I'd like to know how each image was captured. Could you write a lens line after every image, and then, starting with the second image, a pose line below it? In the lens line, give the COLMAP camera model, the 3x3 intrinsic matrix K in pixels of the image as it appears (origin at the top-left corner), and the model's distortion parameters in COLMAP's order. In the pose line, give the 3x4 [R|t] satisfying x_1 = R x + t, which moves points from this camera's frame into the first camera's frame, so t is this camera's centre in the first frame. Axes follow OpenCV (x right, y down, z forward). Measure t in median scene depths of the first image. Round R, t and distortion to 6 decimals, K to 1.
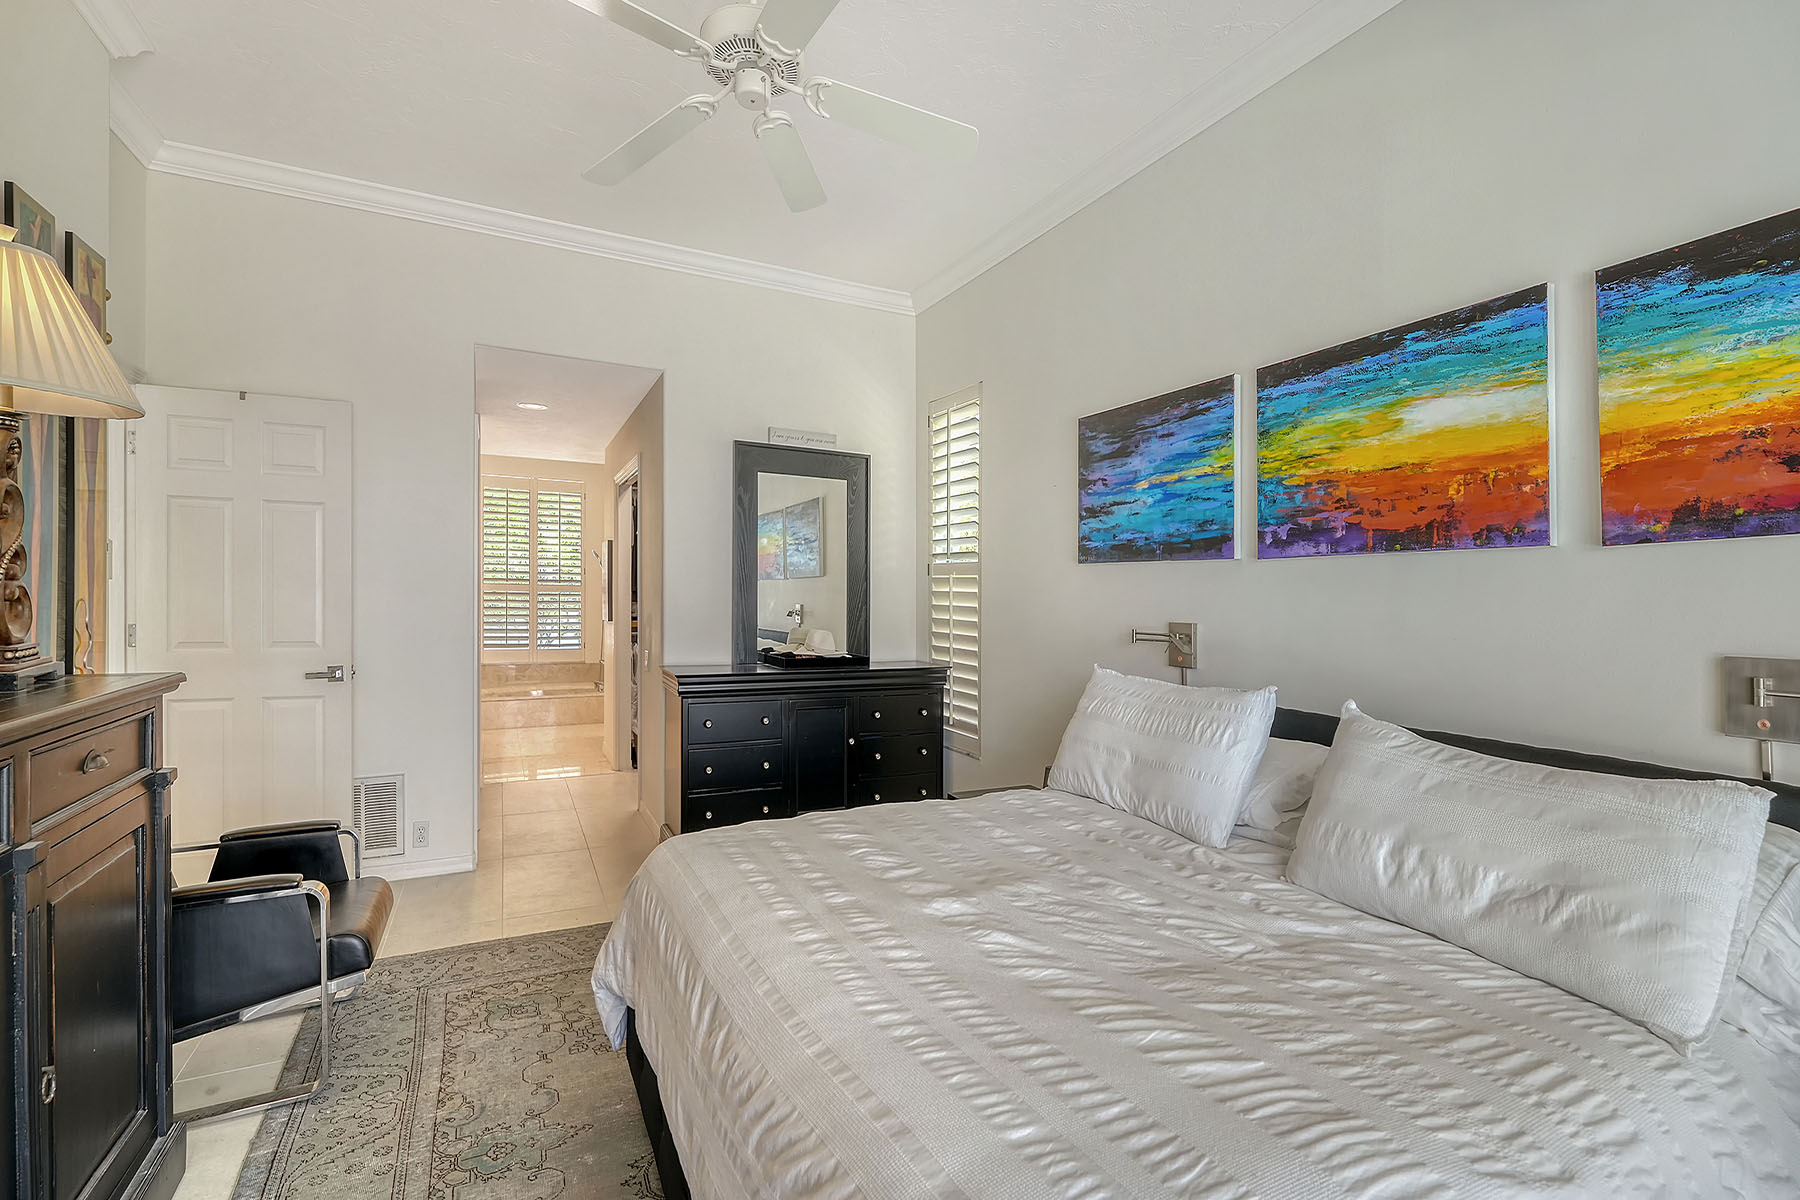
lens RADIAL K [[789.2, 0, 900.0], [0, 789.2, 594.4], [0, 0, 1]] dist [-0.003213, -0.000032]
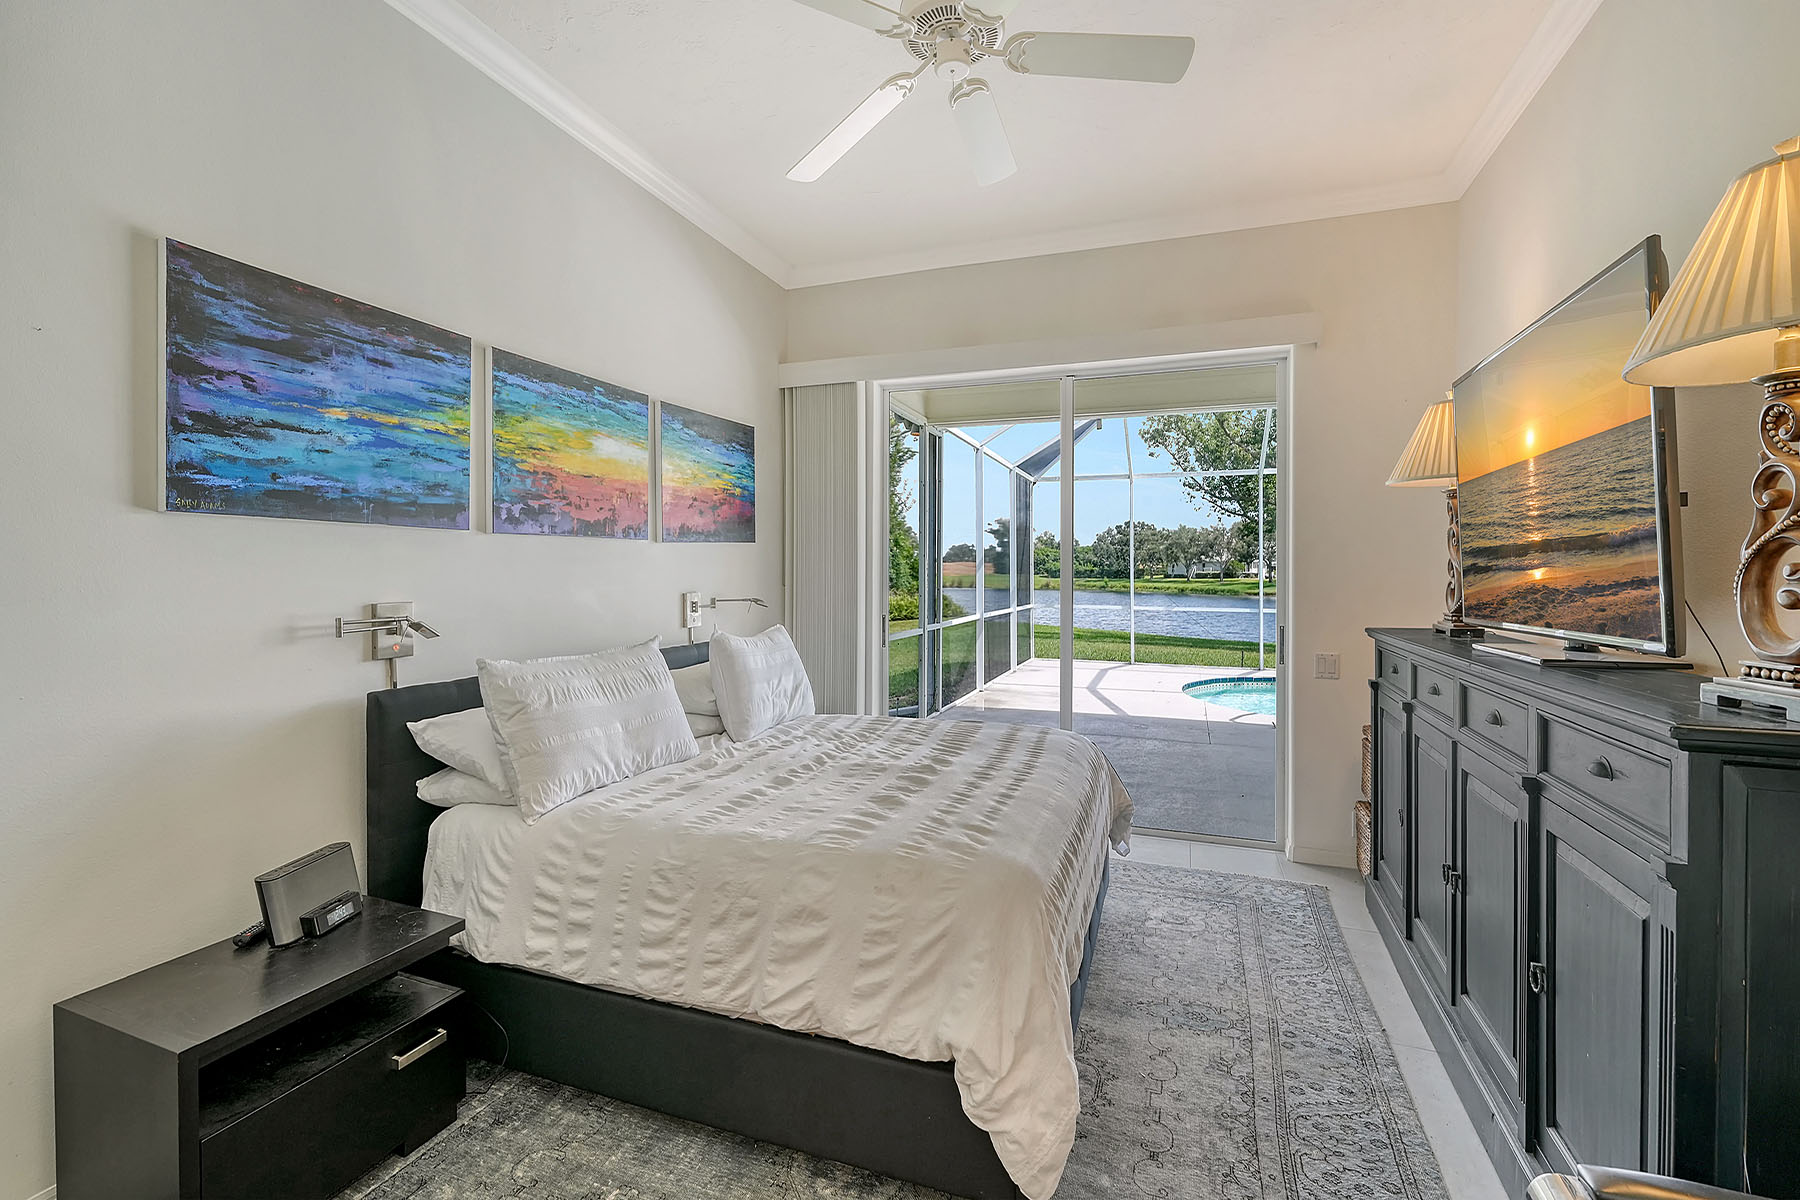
lens RADIAL K [[789.2, 0, 892.8], [0, 789.2, 582.5], [0, 0, 1]] dist [-0.003213, -0.000032]
pose [[-0.675424, -0.012562, 0.737323, -0.608357], [0.003294, 0.999794, 0.020051, 0.000631], [-0.737423, 0.015972, -0.675243, 1.221895]]
